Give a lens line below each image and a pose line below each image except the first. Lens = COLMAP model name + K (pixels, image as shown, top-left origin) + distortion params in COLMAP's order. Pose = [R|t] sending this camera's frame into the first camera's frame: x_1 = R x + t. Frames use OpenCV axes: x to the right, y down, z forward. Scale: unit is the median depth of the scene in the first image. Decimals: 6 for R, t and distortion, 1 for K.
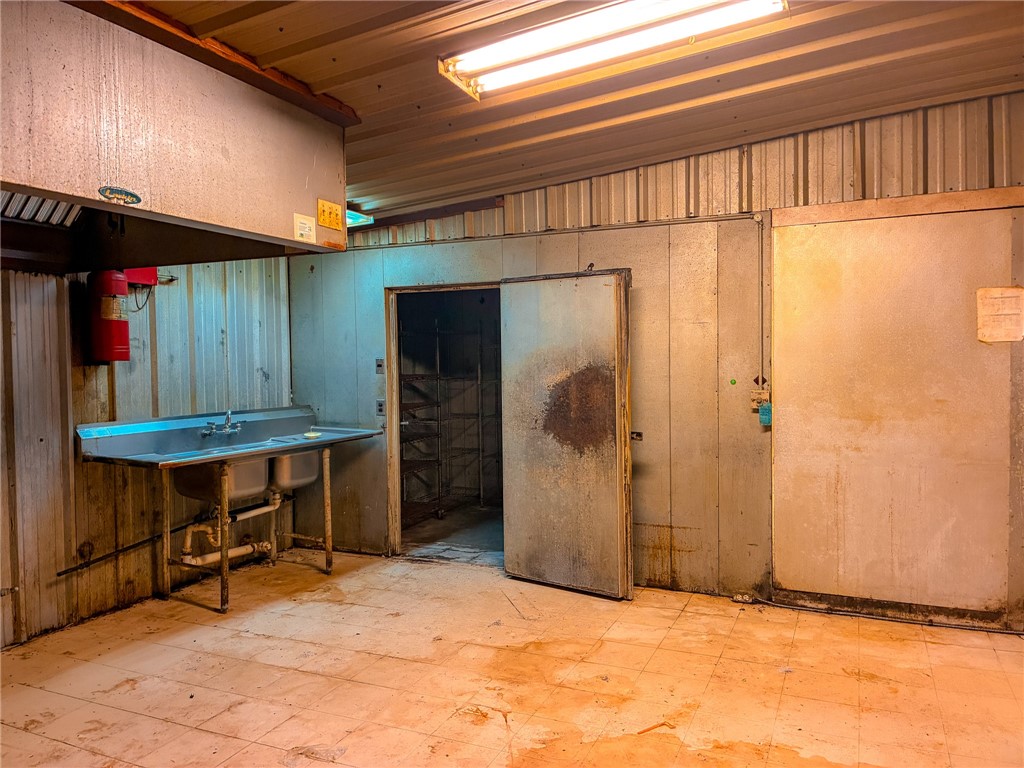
lens RADIAL K [[782.0, 0, 510.6], [0, 782.0, 383.2], [0, 0, 1]] dist [0.037353, -0.022057]
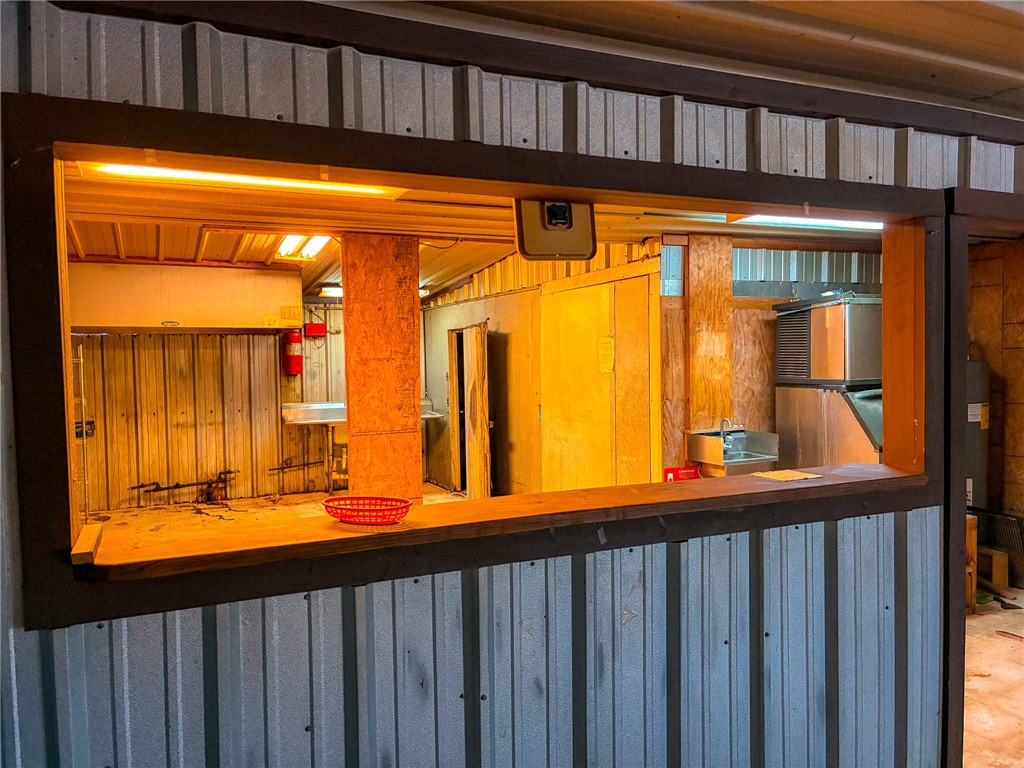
lens RADIAL K [[782.0, 0, 516.1], [0, 782.0, 385.7], [0, 0, 1]] dist [0.037353, -0.022057]
pose [[0.754144, 0.026284, -0.656182, 1.298807], [-0.018092, 0.999651, 0.019249, -0.047132], [0.656459, -0.002645, 0.754357, -0.197521]]
